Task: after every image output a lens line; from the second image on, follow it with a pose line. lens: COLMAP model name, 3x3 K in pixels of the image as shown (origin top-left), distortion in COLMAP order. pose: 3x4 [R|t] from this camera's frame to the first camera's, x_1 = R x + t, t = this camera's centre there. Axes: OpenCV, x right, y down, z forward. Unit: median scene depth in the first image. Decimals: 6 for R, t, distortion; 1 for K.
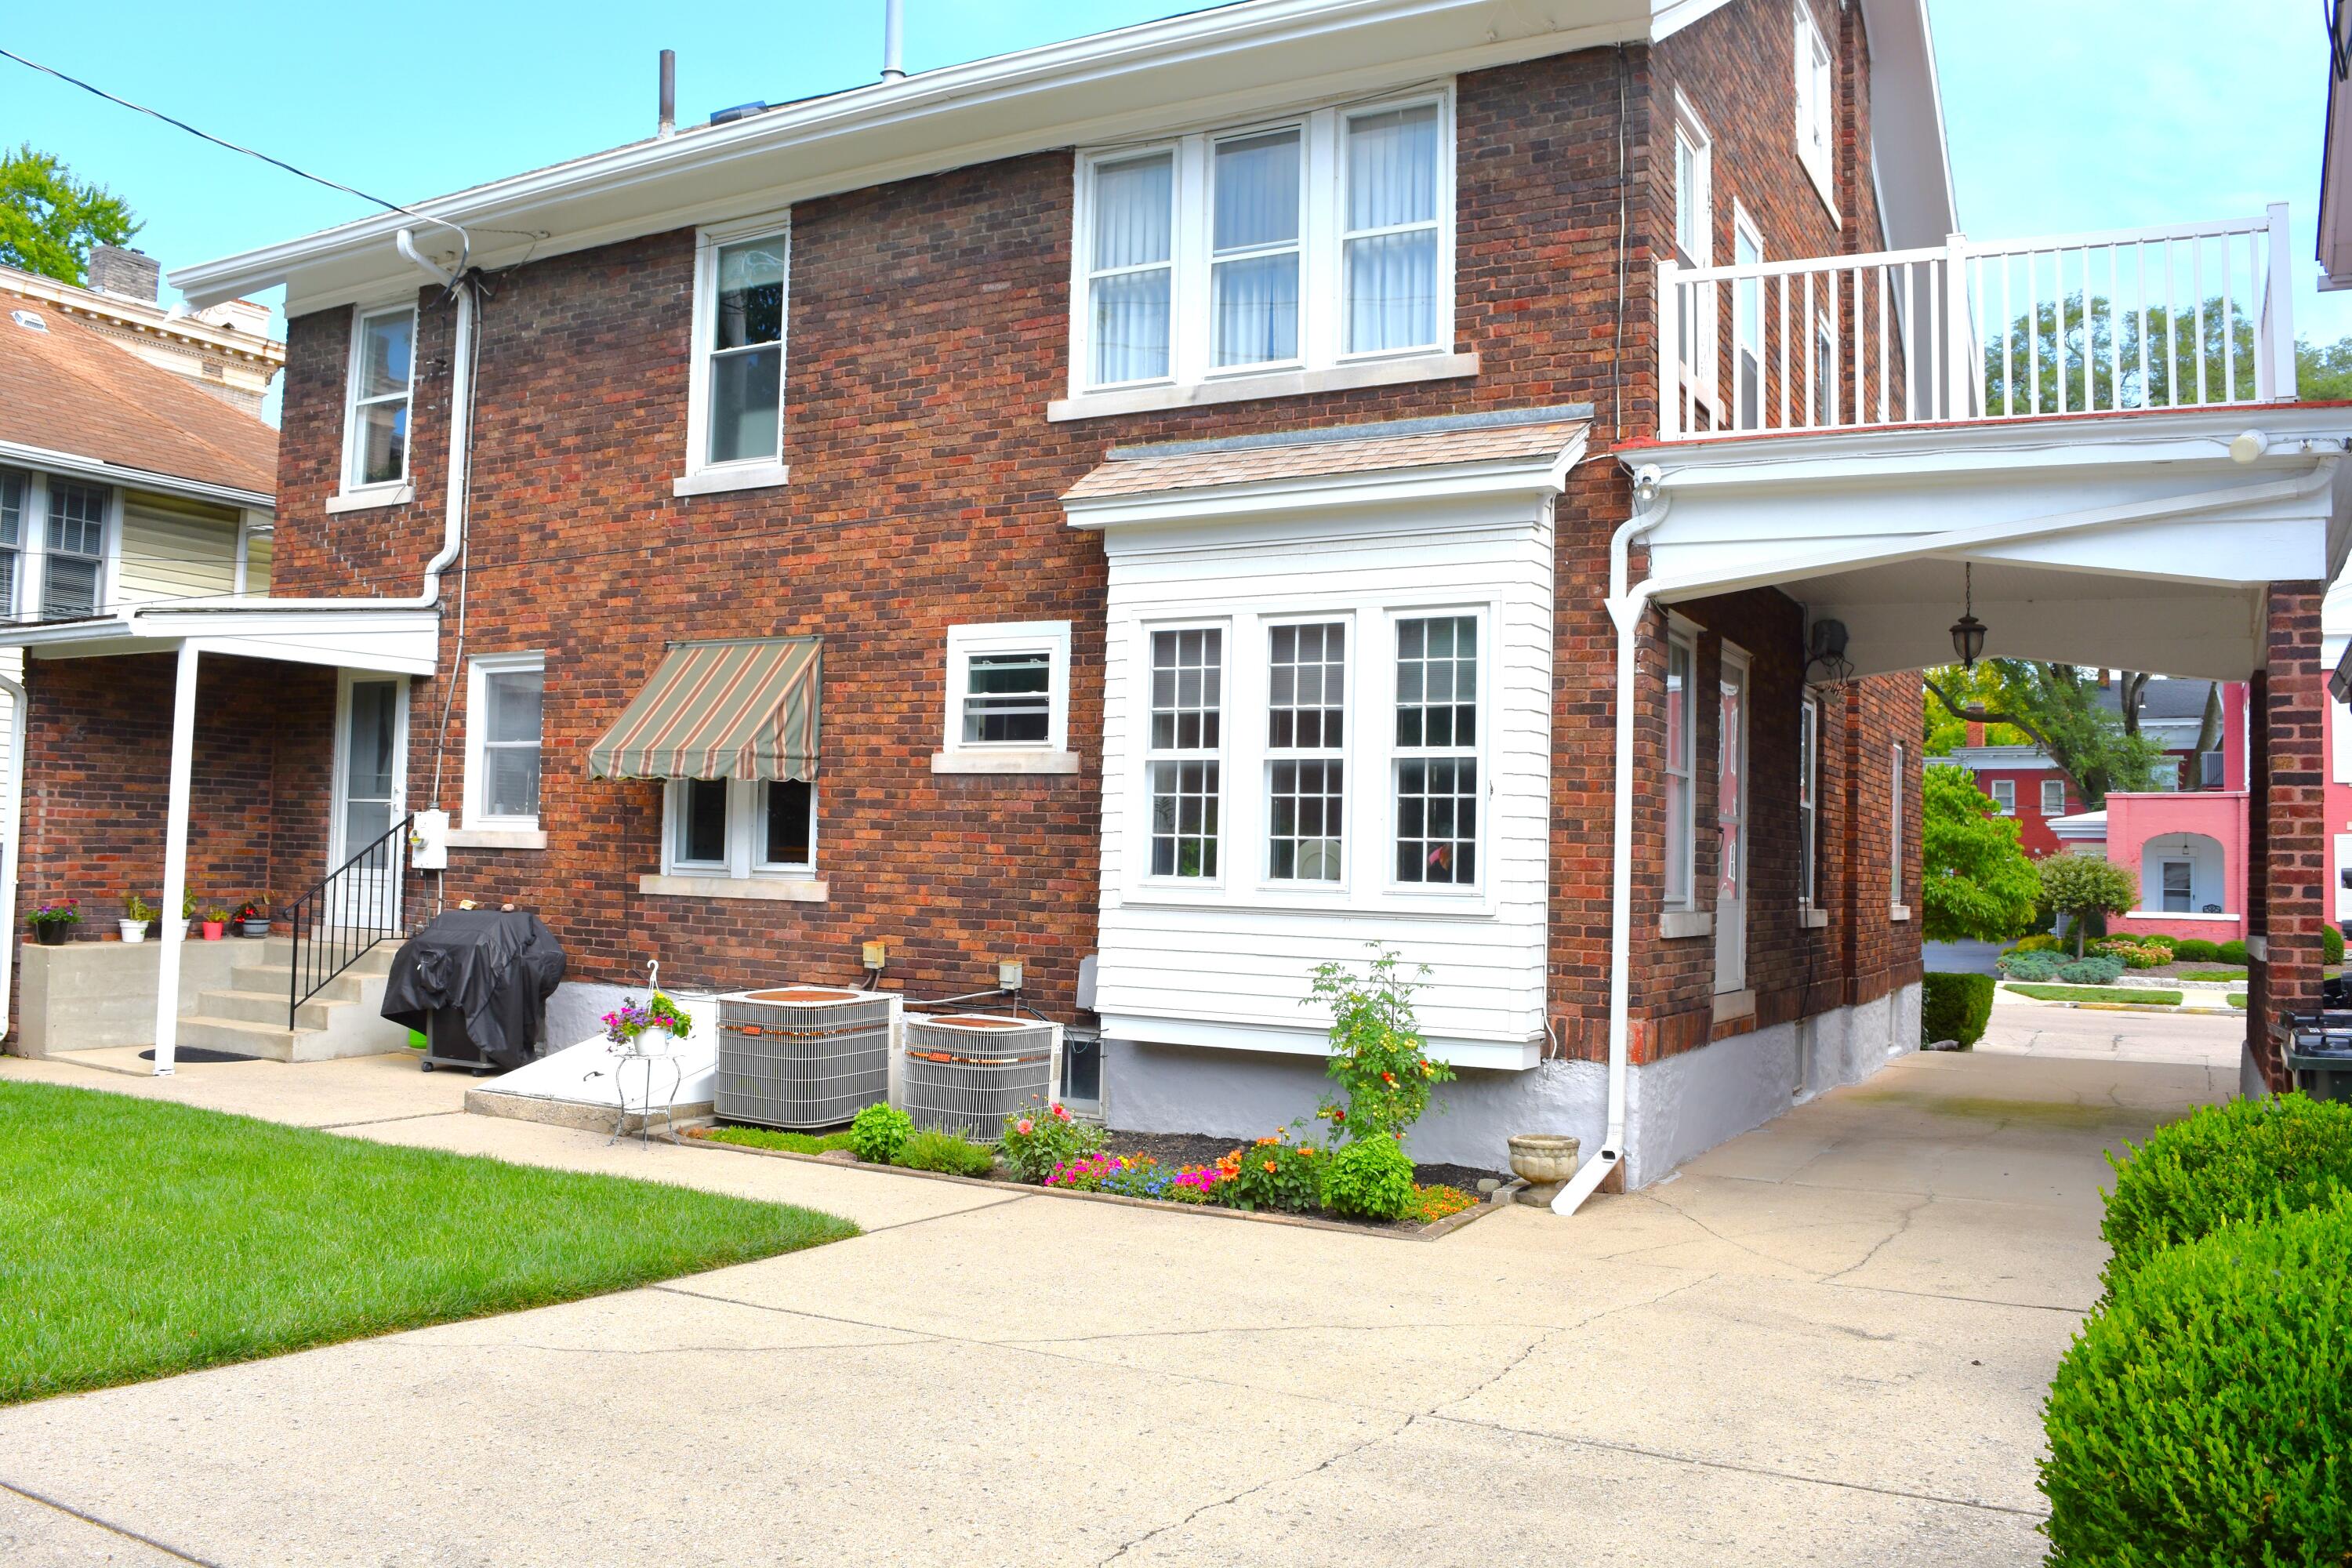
lens RADIAL K [[1845.9, 0, 1174.9], [0, 1845.9, 768.7], [0, 0, 1]] dist [-0.089947, 0.014256]
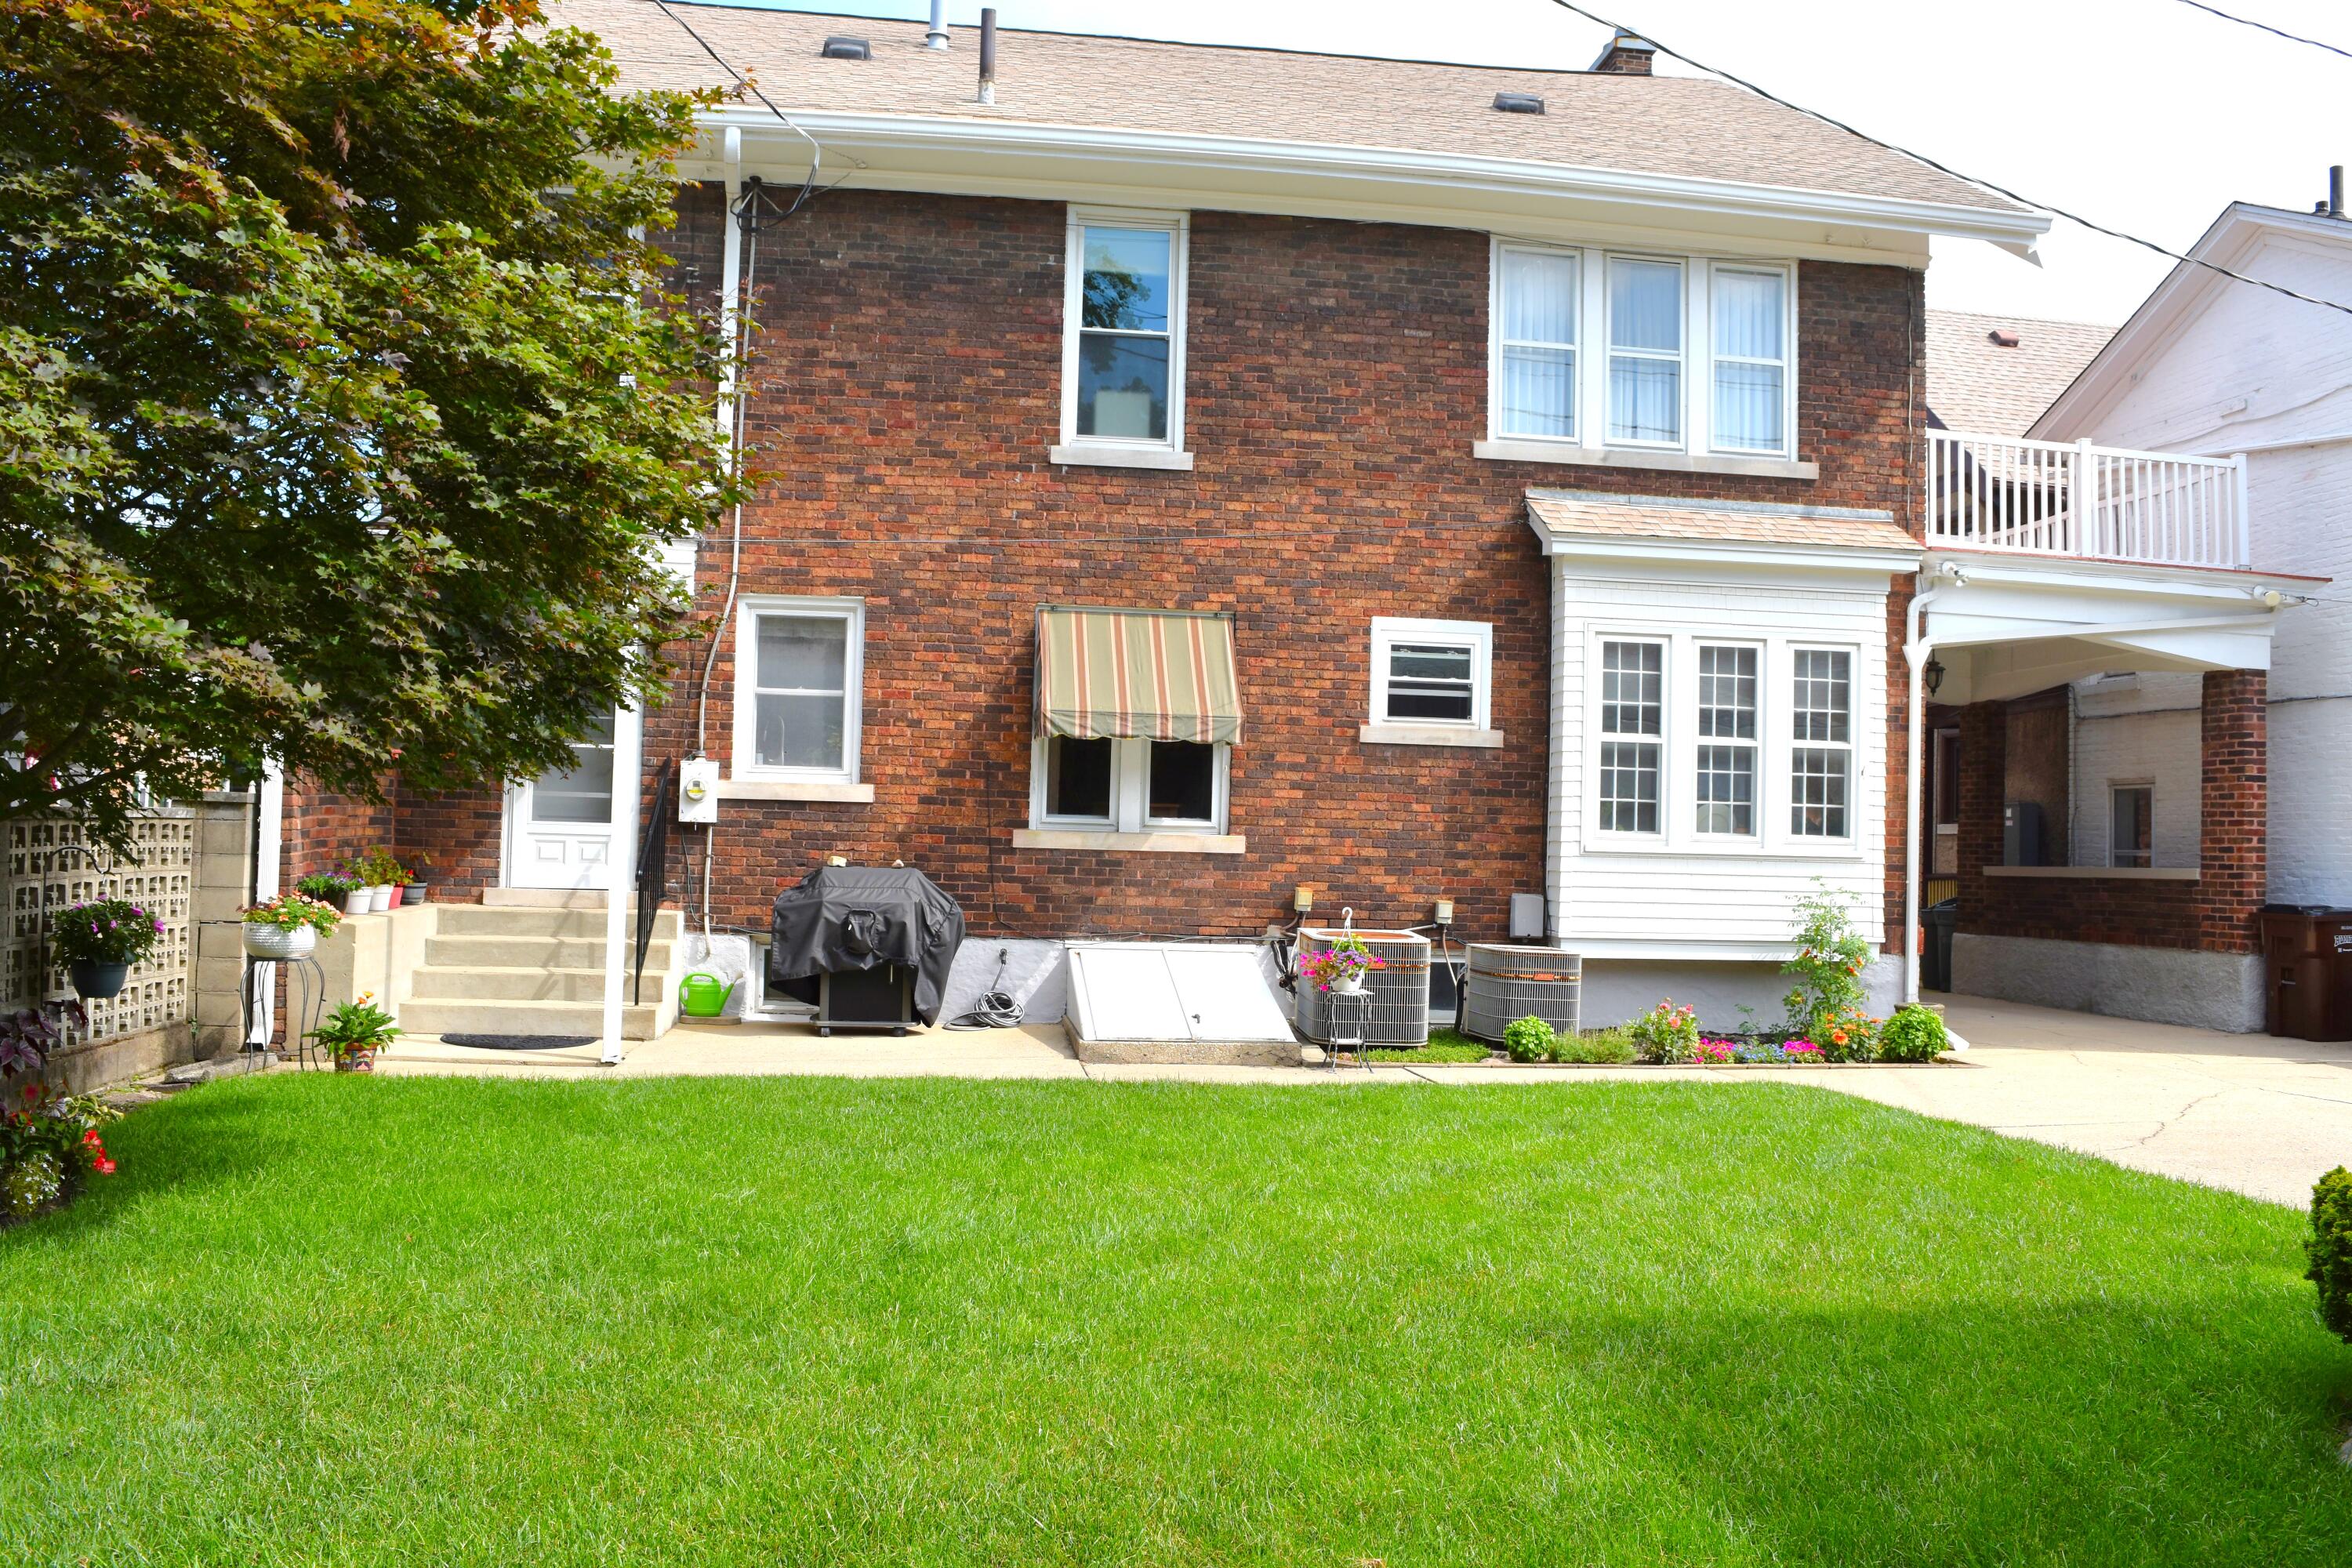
lens RADIAL K [[1845.9, 0, 1174.9], [0, 1845.9, 768.7], [0, 0, 1]] dist [-0.089947, 0.014256]
pose [[0.801562, 0.016968, 0.597671, -0.898613], [-0.037404, 0.999062, 0.021800, -0.001942], [-0.596741, -0.039830, 0.801445, 0.129097]]
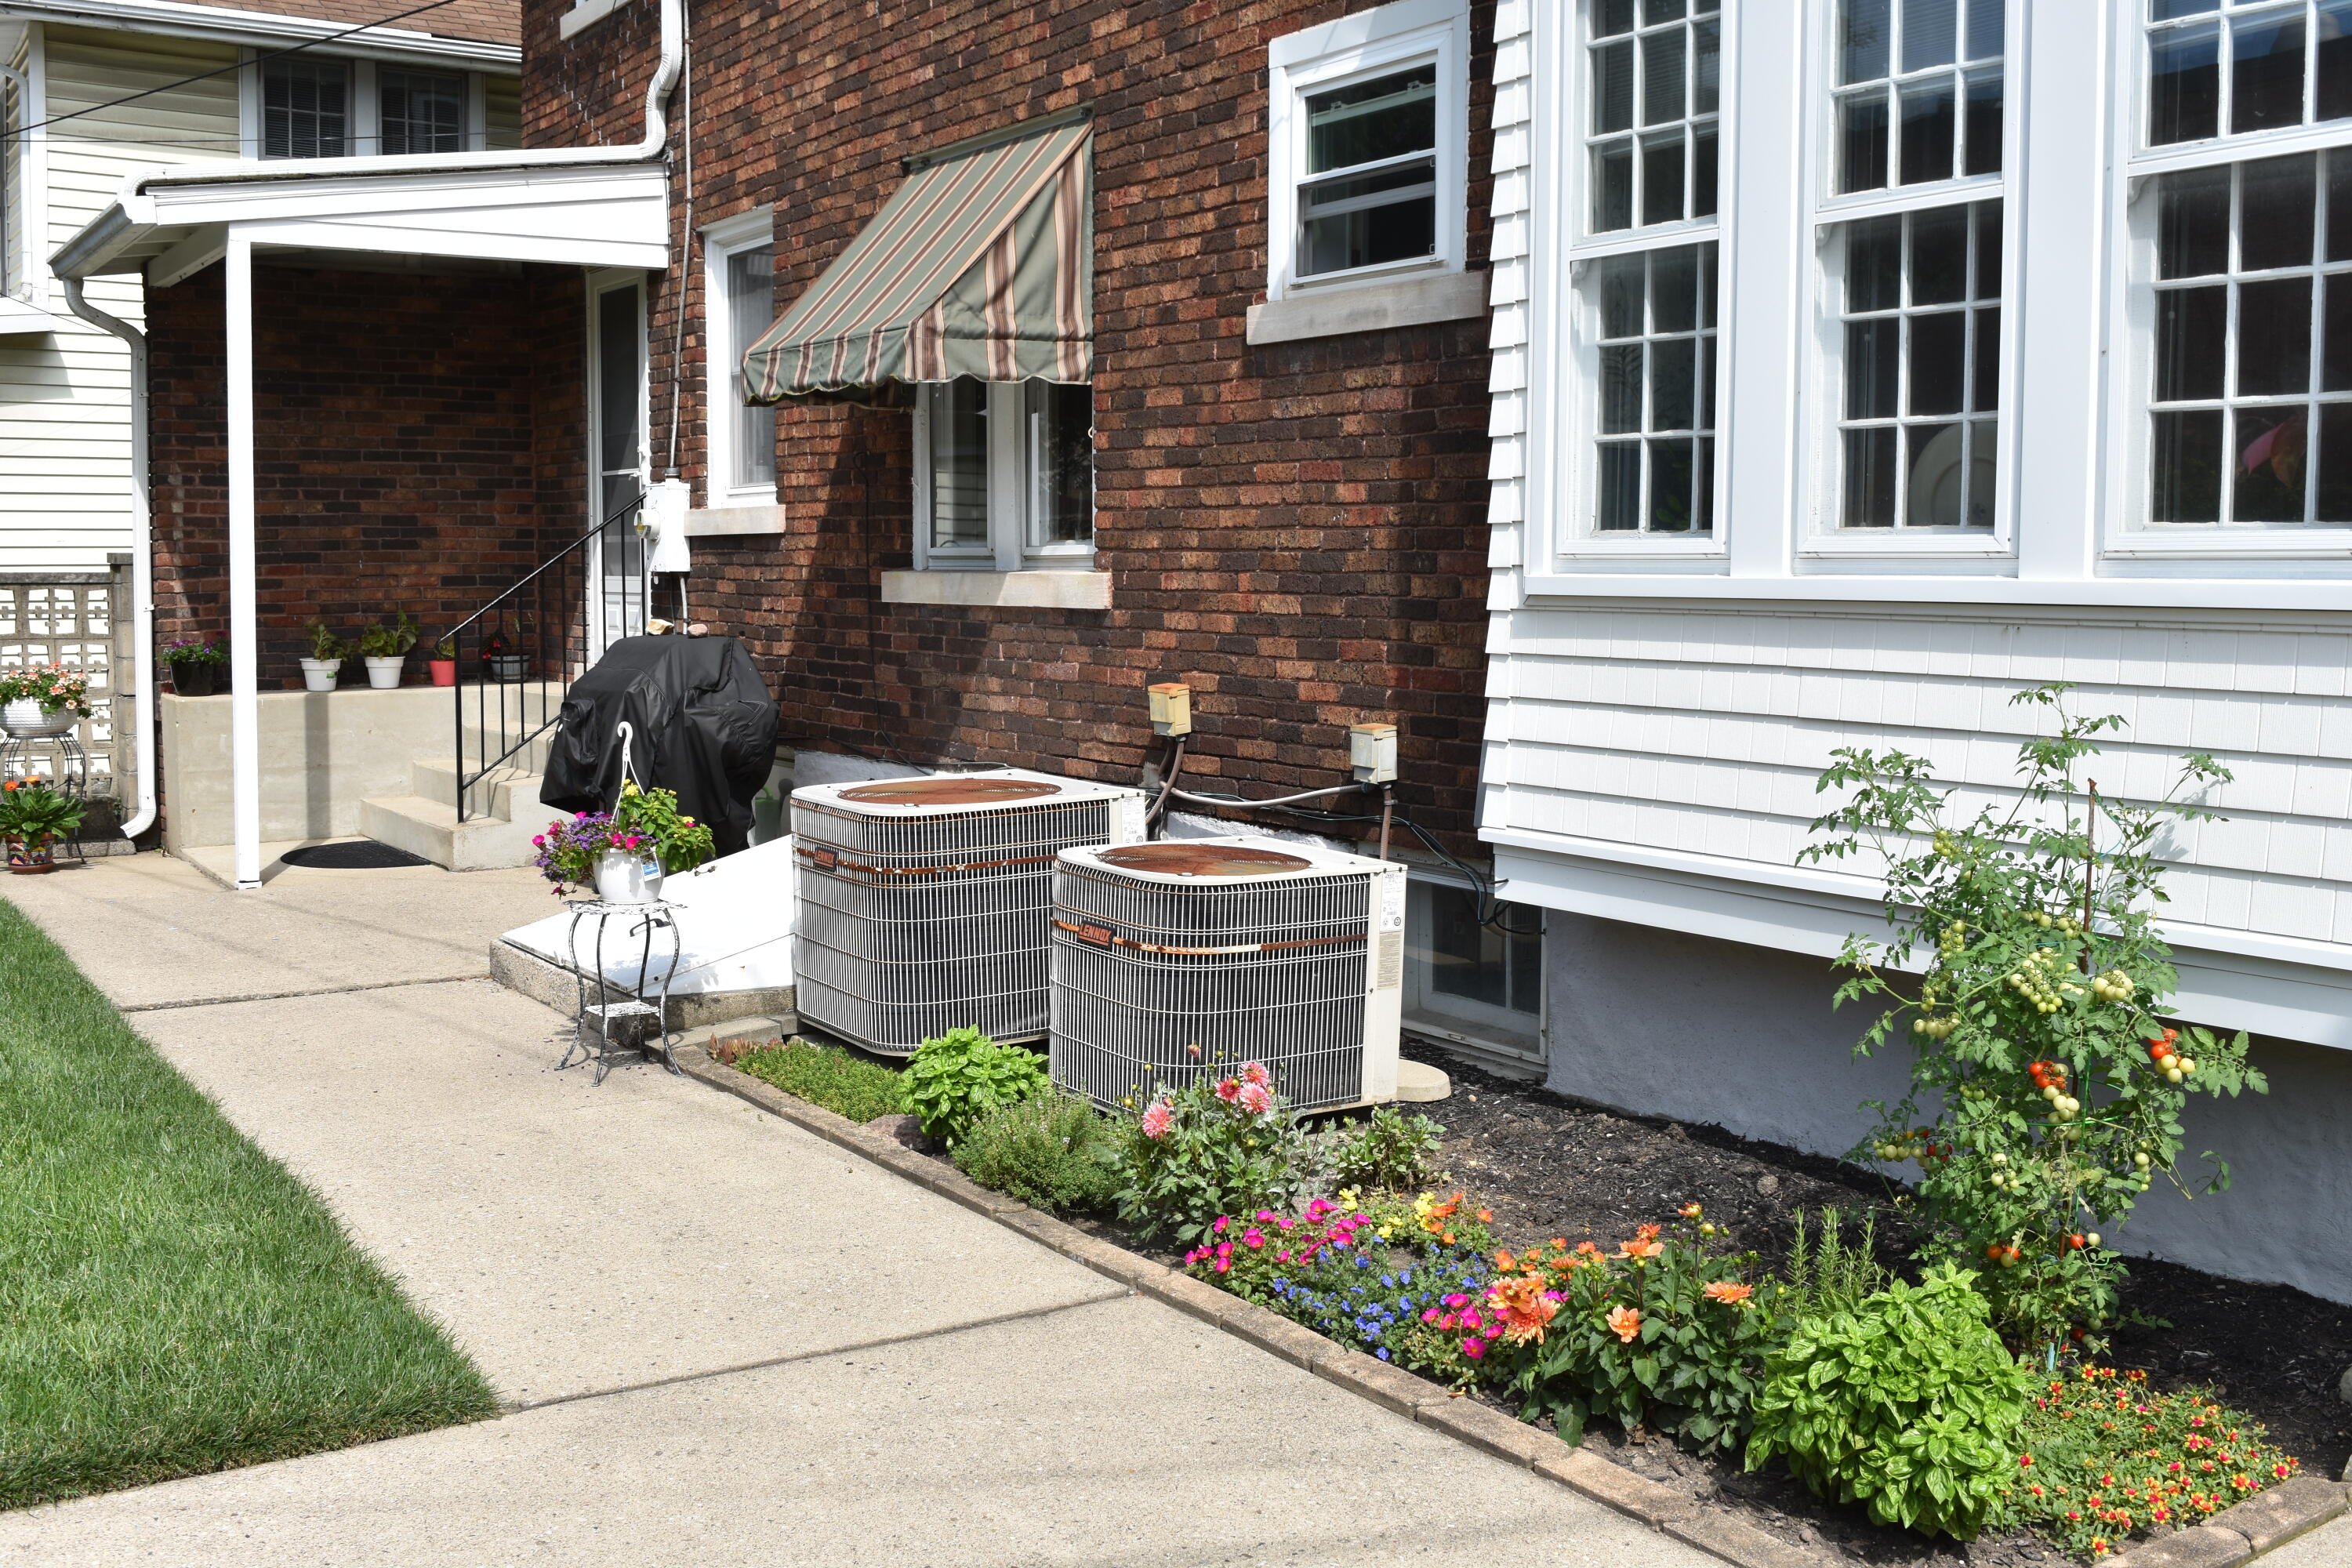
lens RADIAL K [[2263.7, 0, 1175.4], [0, 2263.7, 755.1], [0, 0, 1]] dist [-0.068270, -0.001416]
pose [[0.897700, 0.014615, -0.440366, 0.116980], [0.041379, 0.992236, 0.117282, 0.038478], [0.438661, -0.123506, 0.890125, 0.423389]]
